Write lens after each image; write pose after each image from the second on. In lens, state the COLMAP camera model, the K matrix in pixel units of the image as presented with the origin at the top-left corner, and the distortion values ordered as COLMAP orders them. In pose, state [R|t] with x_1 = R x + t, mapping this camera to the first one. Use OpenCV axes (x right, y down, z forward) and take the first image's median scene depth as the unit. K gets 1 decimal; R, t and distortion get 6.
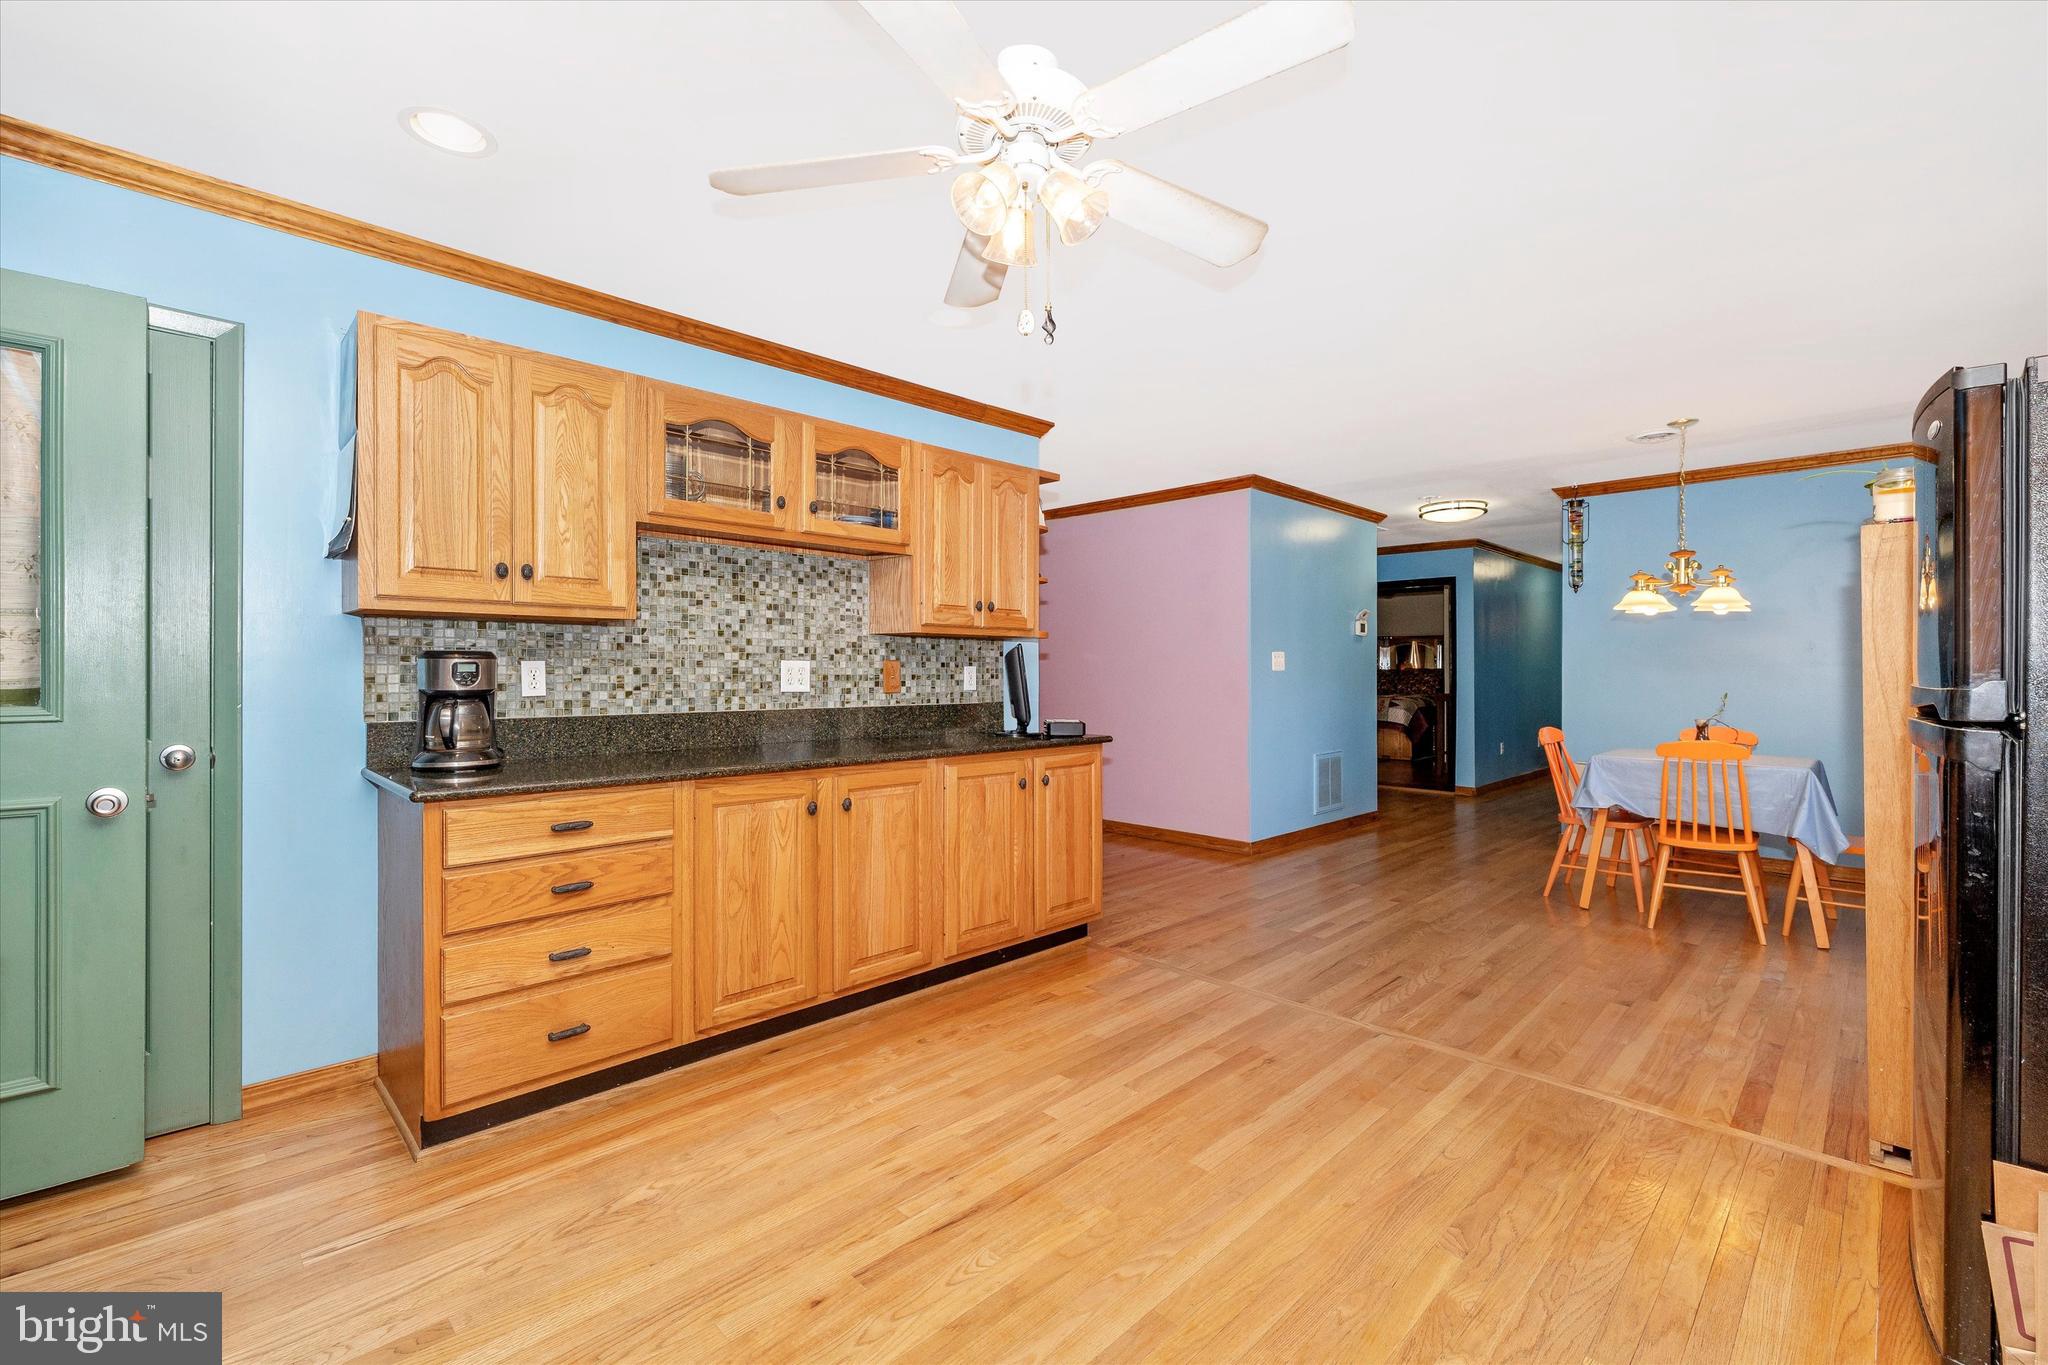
lens RADIAL K [[907.3, 0, 928.1], [0, 907.3, 667.9], [0, 0, 1]] dist [0.000120, -0.000232]
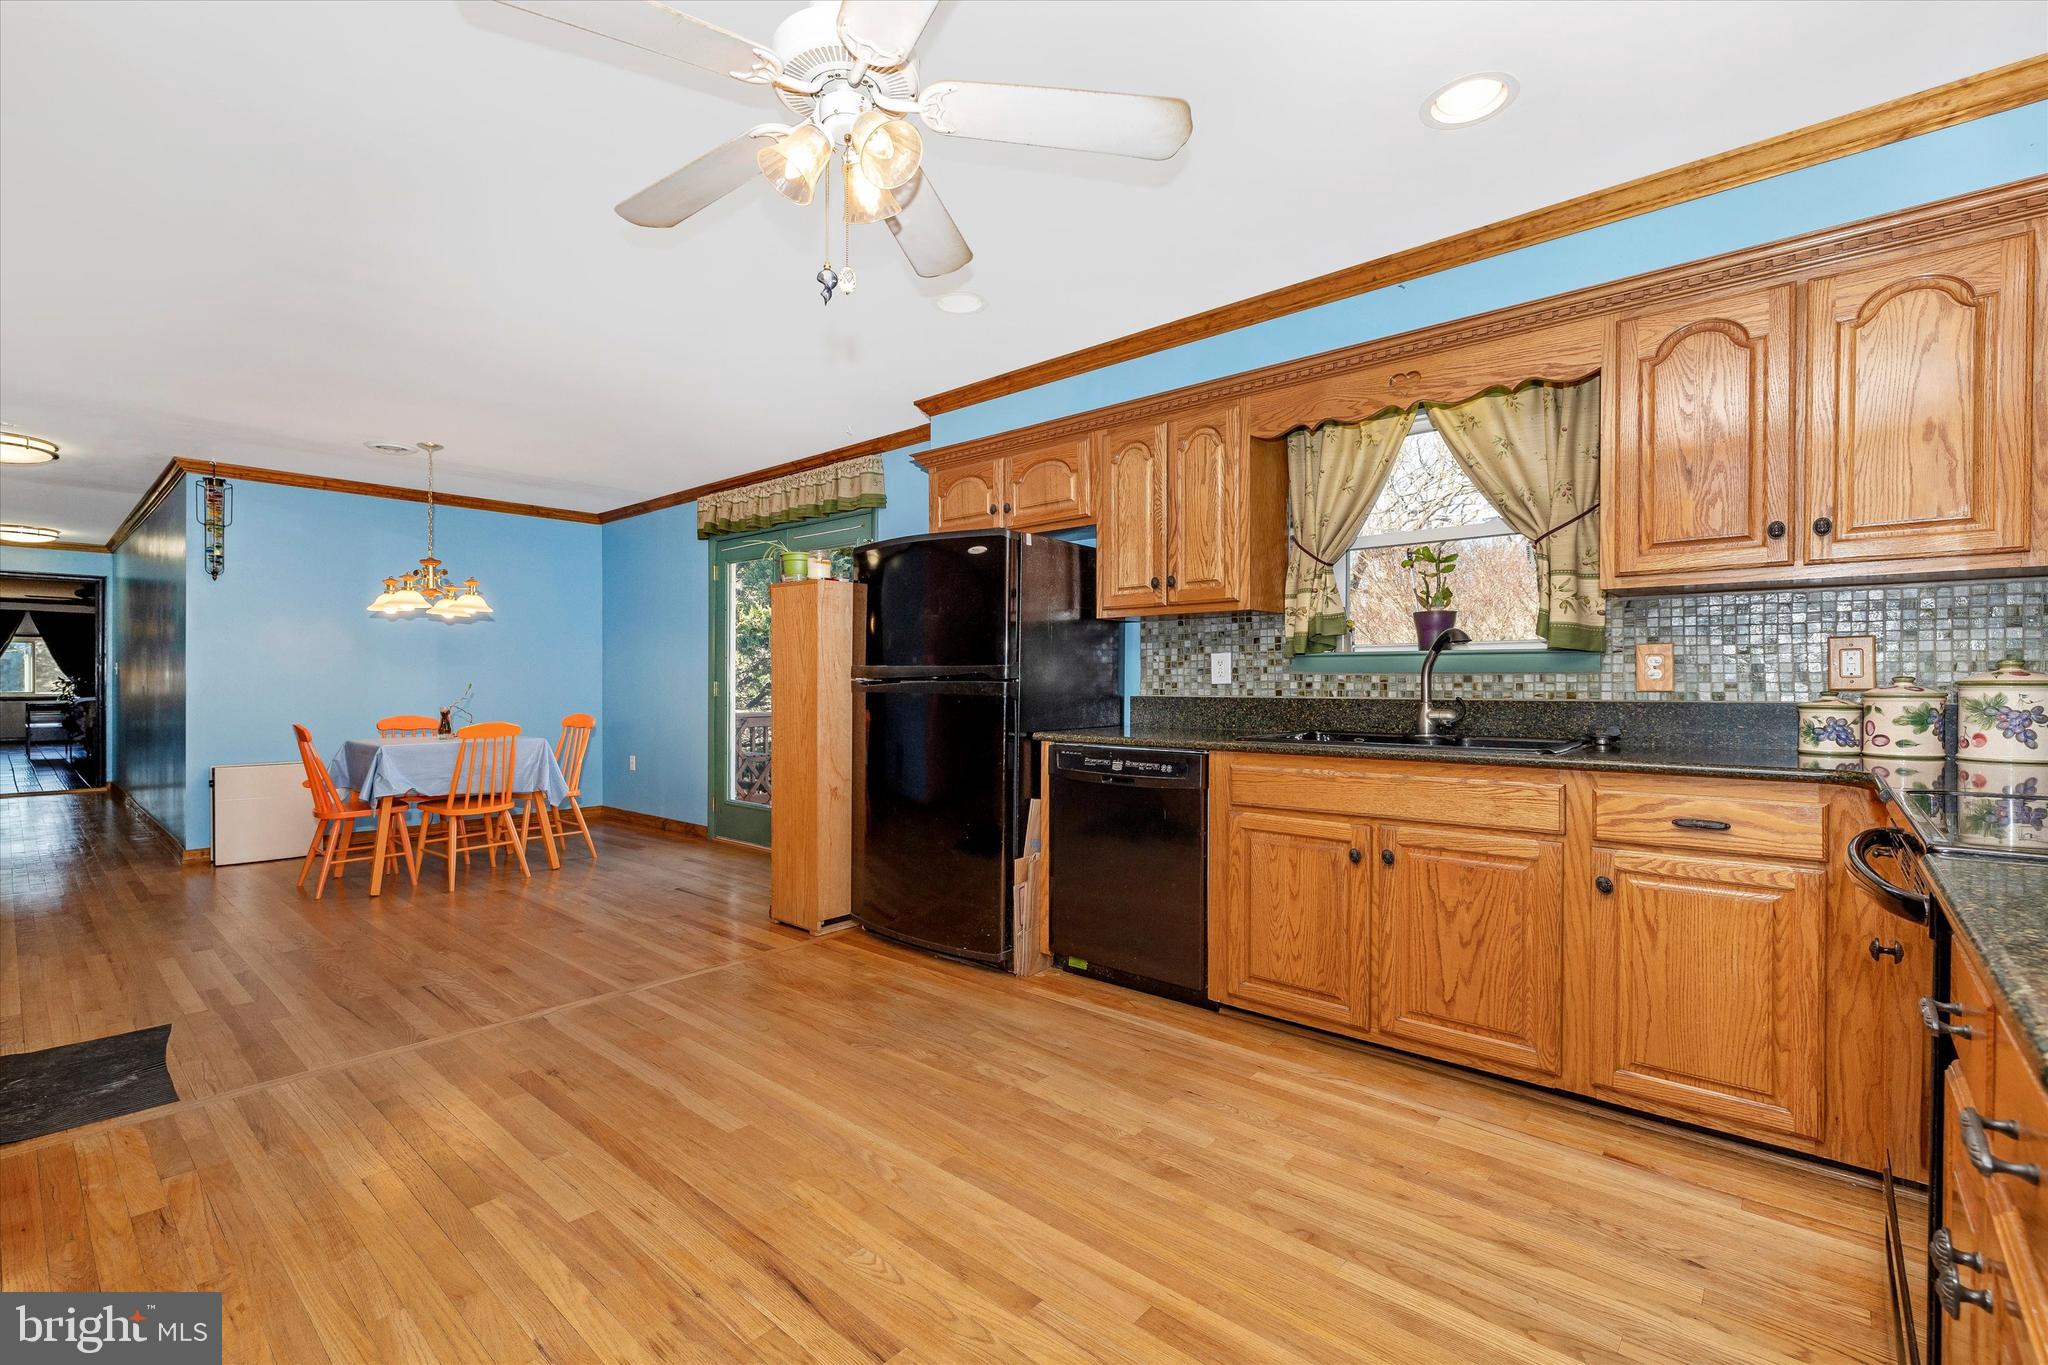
lens RADIAL K [[873.0, 0, 1051.3], [0, 873.0, 677.5], [0, 0, 1]] dist [-0.000788, -0.000236]
pose [[-0.151121, 0.002999, 0.988511, -0.485764], [-0.003726, 0.999987, -0.003604, 0.025885], [-0.988508, -0.004228, -0.151108, 0.528161]]
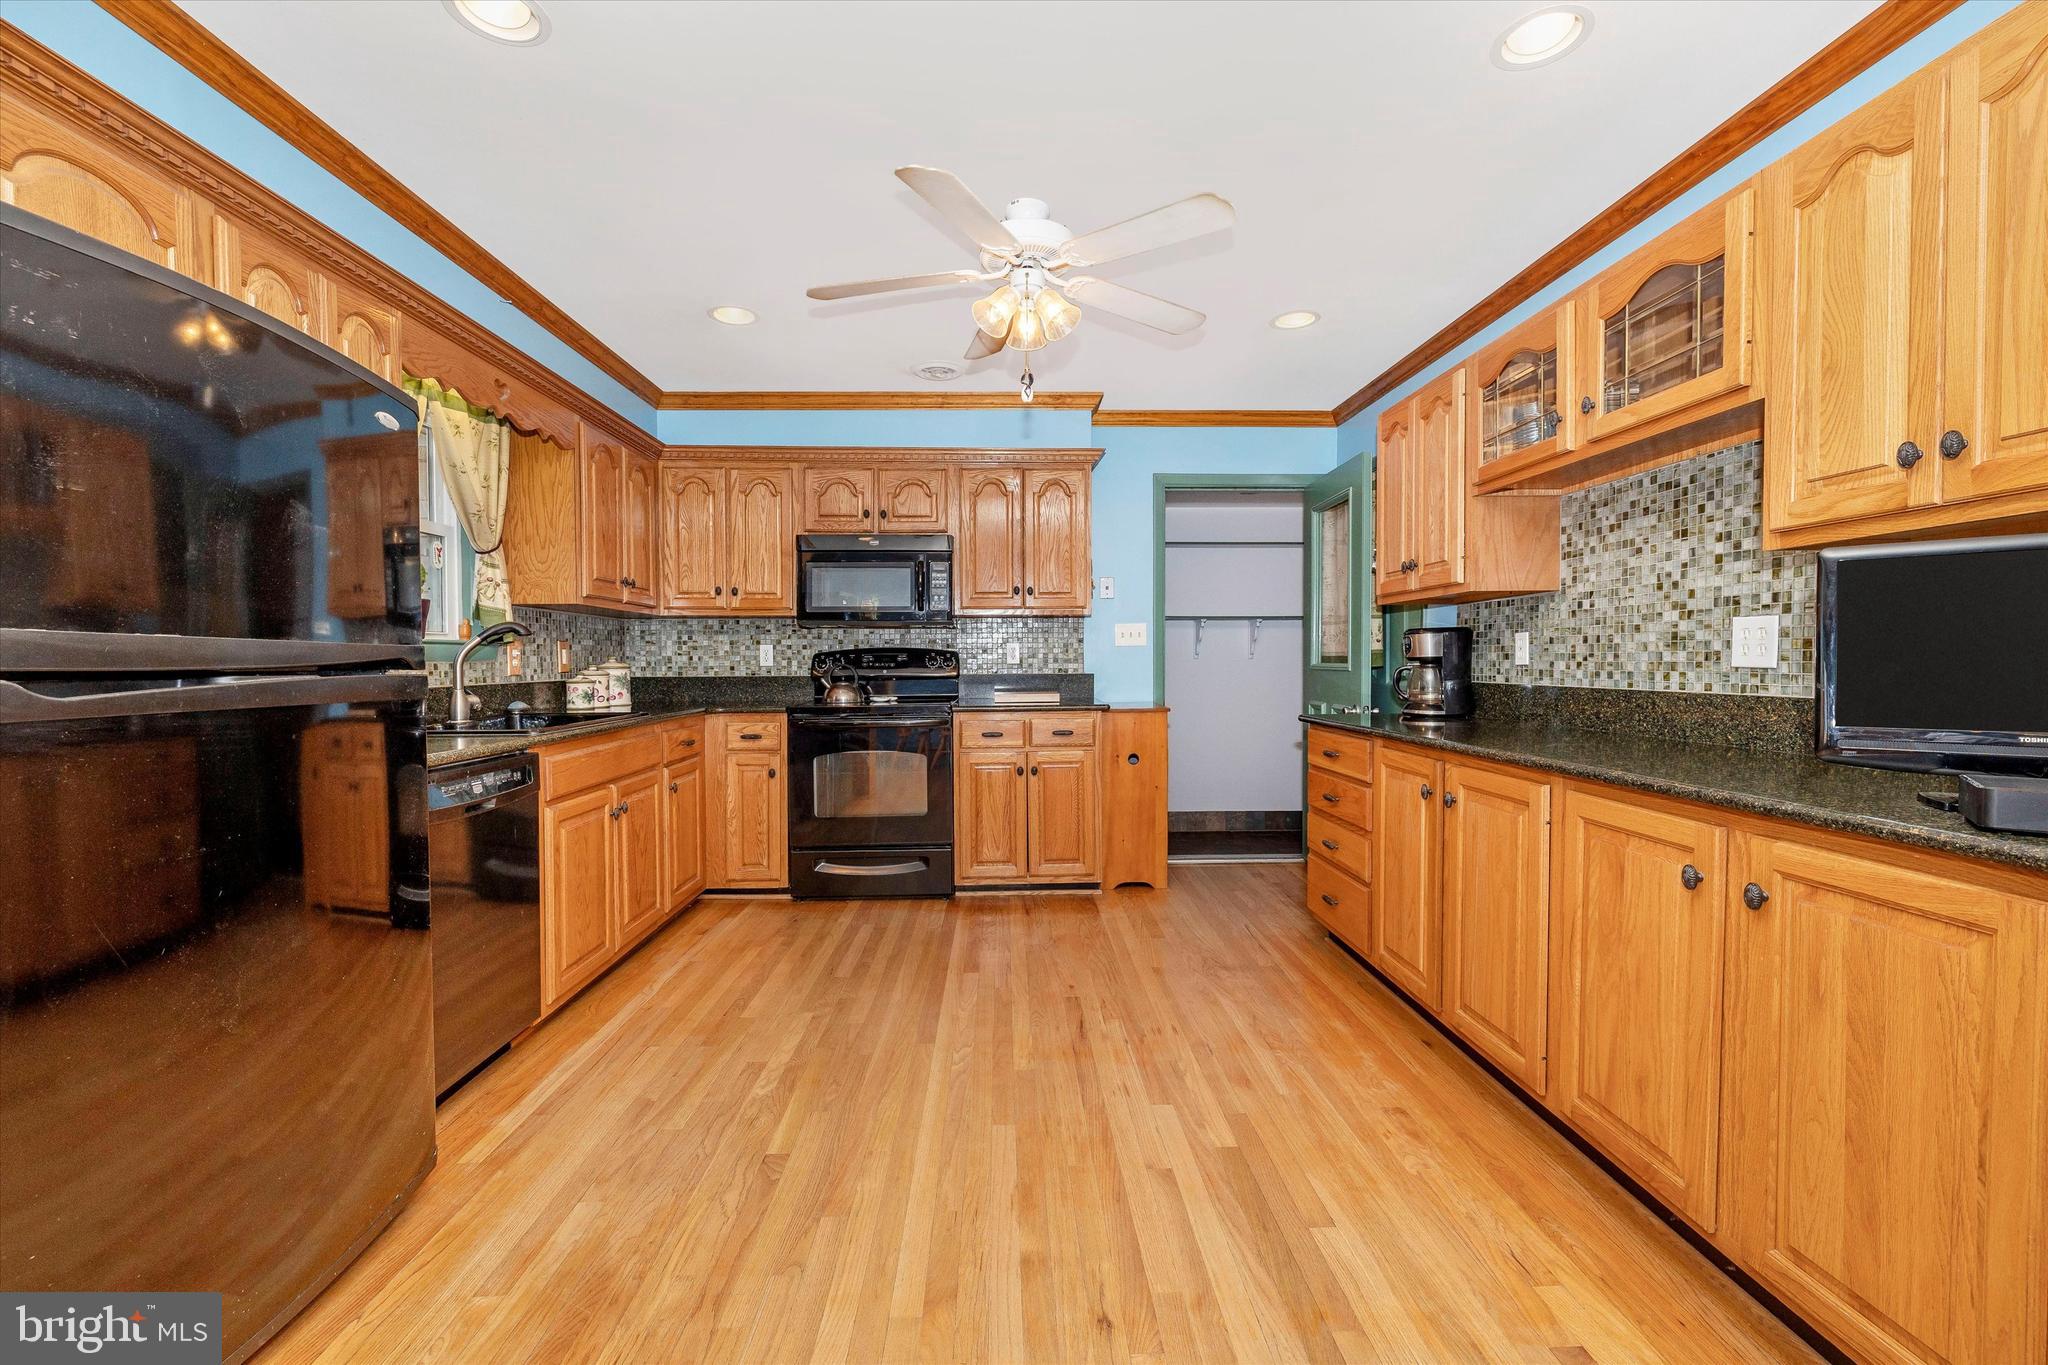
lens RADIAL K [[897.4, 0, 1026.7], [0, 897.4, 673.1], [0, 0, 1]] dist [-0.000763, -0.000086]
pose [[-0.648166, 0.012706, -0.761393, 0.685607], [0.006089, 0.999915, 0.011503, 0.022022], [0.761474, 0.002819, -0.648189, 1.100143]]
